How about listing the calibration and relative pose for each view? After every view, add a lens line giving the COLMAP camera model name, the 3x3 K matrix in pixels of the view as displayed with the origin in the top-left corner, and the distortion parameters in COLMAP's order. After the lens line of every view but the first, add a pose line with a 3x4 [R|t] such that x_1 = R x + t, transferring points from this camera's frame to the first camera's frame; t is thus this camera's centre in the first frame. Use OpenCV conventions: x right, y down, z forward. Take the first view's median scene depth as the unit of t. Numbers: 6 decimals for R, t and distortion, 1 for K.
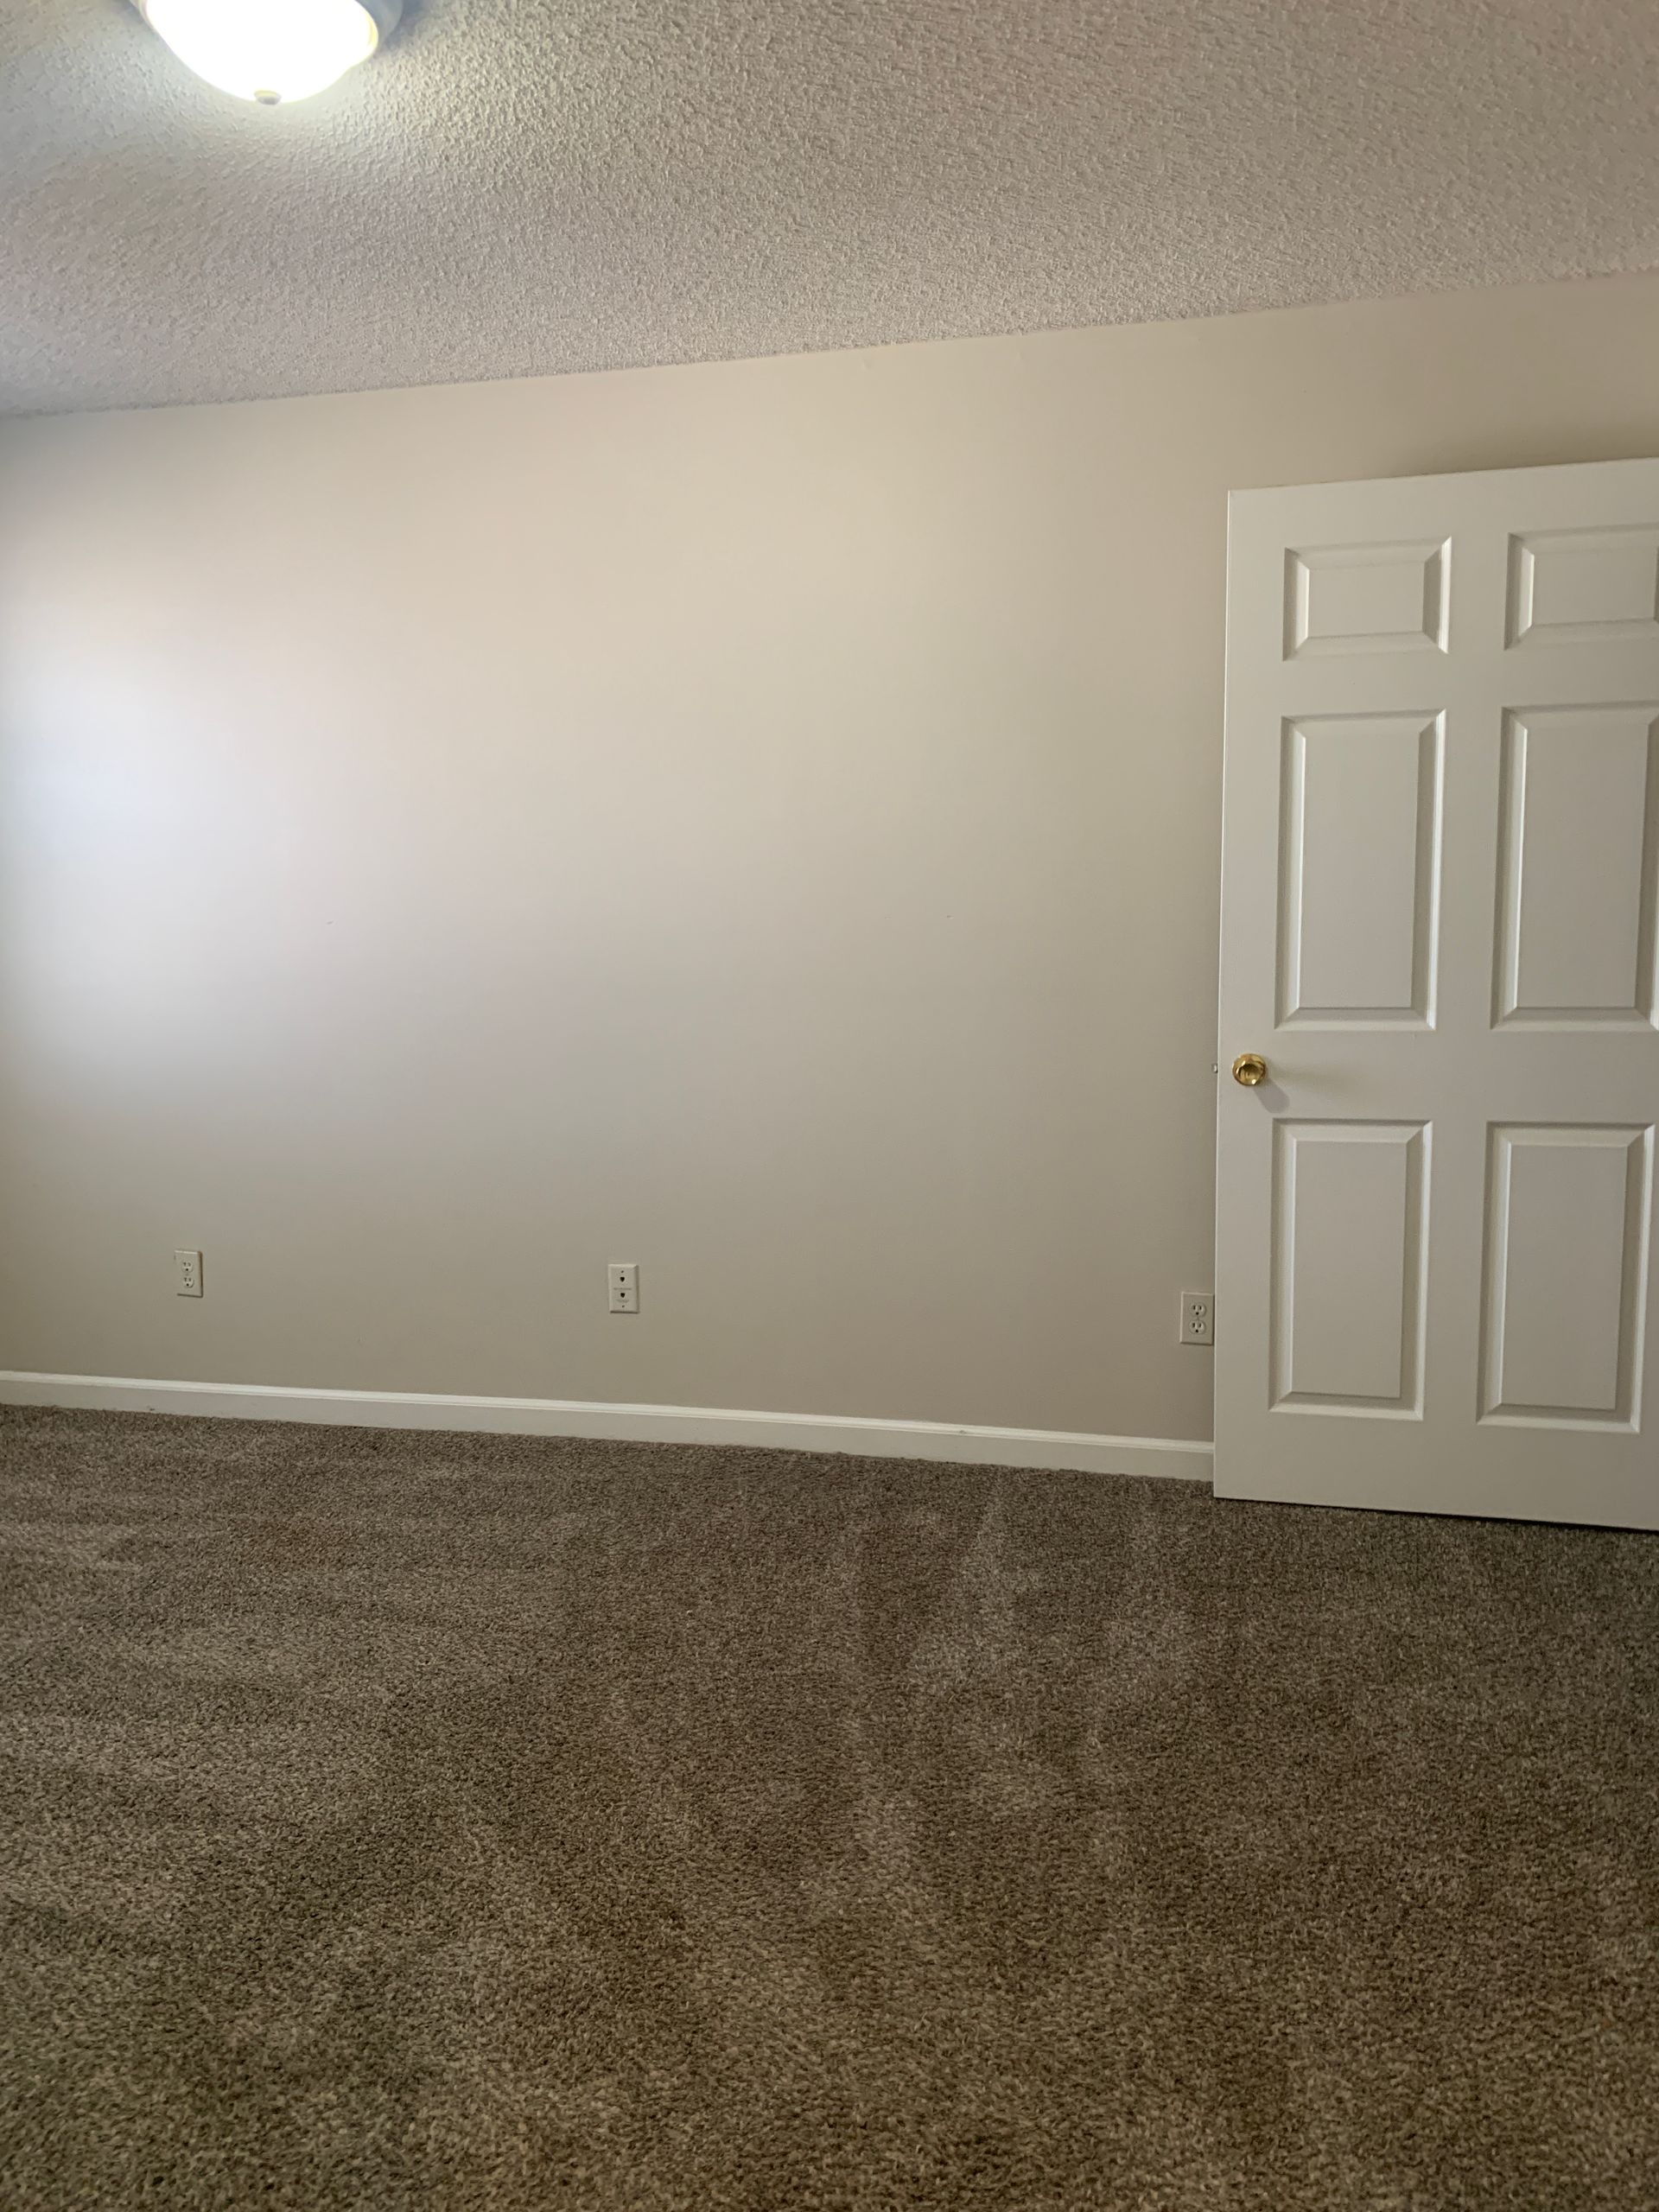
lens RADIAL K [[1727.2, 0, 831.5], [0, 1727.2, 1078.6], [0, 0, 1]] dist [-0.000300, 0.087886]
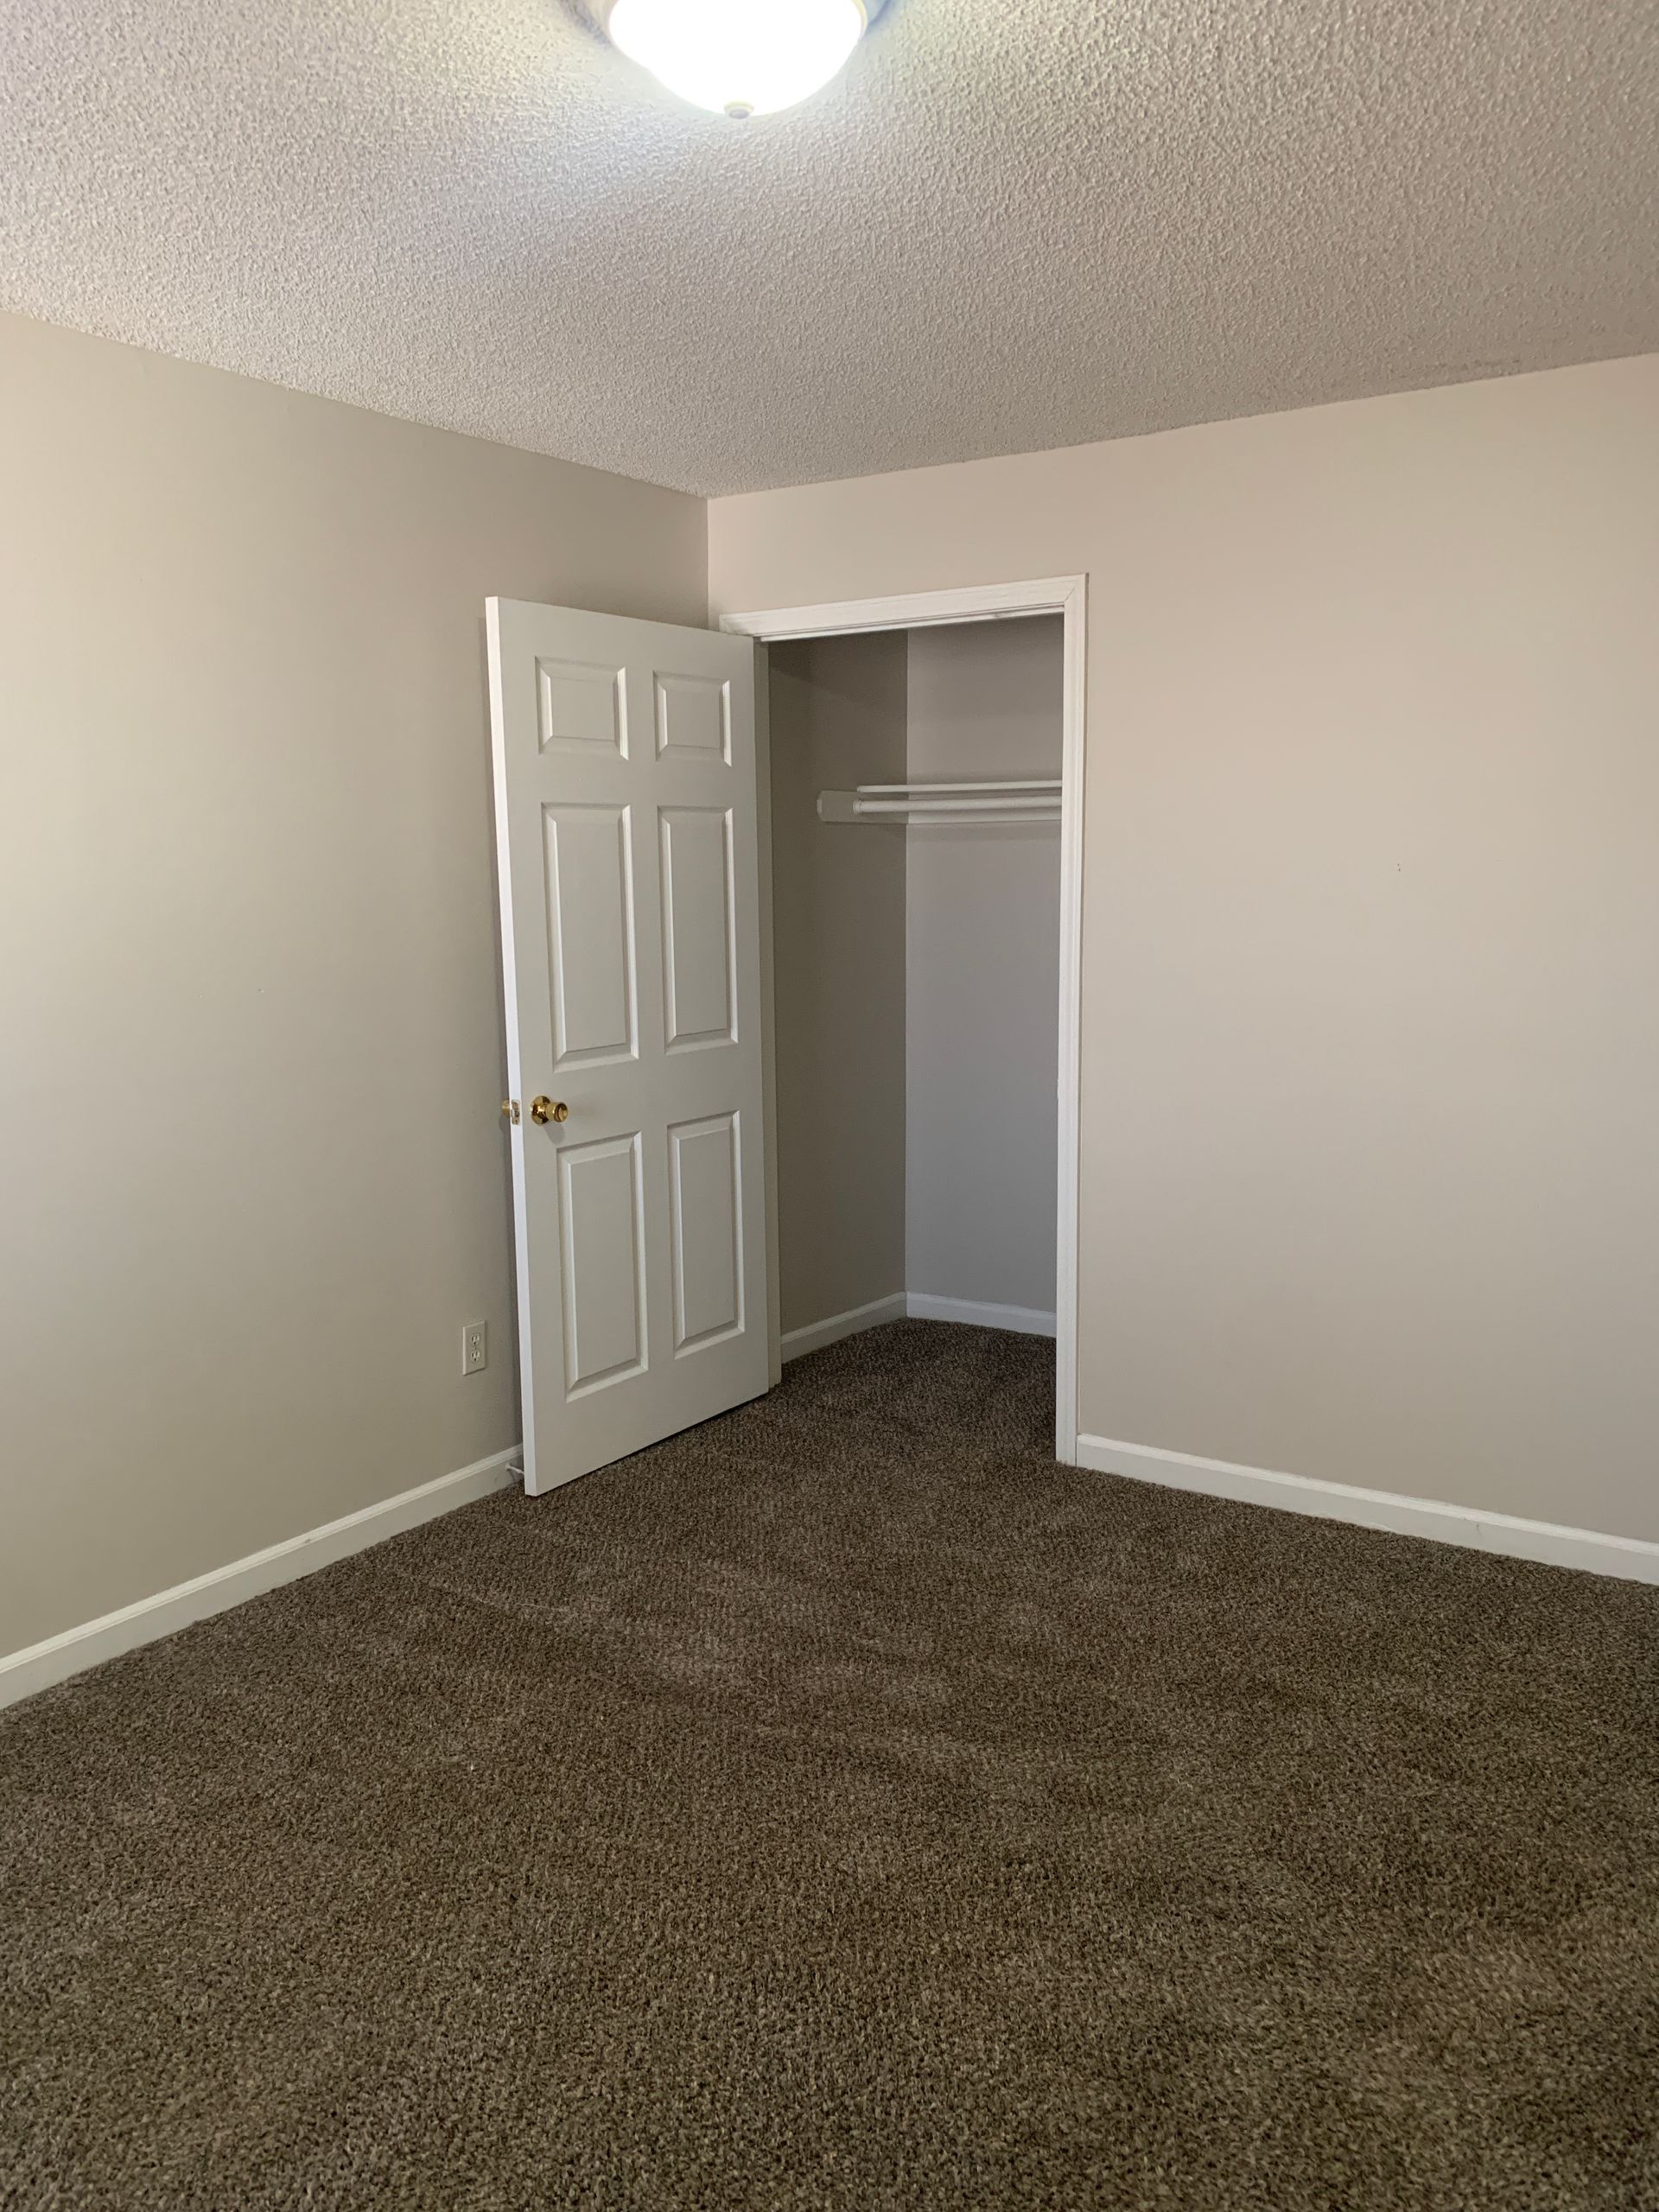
lens RADIAL K [[1666.2, 0, 817.9], [0, 1666.2, 1092.6], [0, 0, 1]] dist [0.126752, -0.243626]
pose [[0.349930, -0.115395, 0.929642, -0.741579], [0.123239, 0.989430, 0.076427, -0.081080], [-0.928634, 0.087824, 0.360452, 0.447214]]
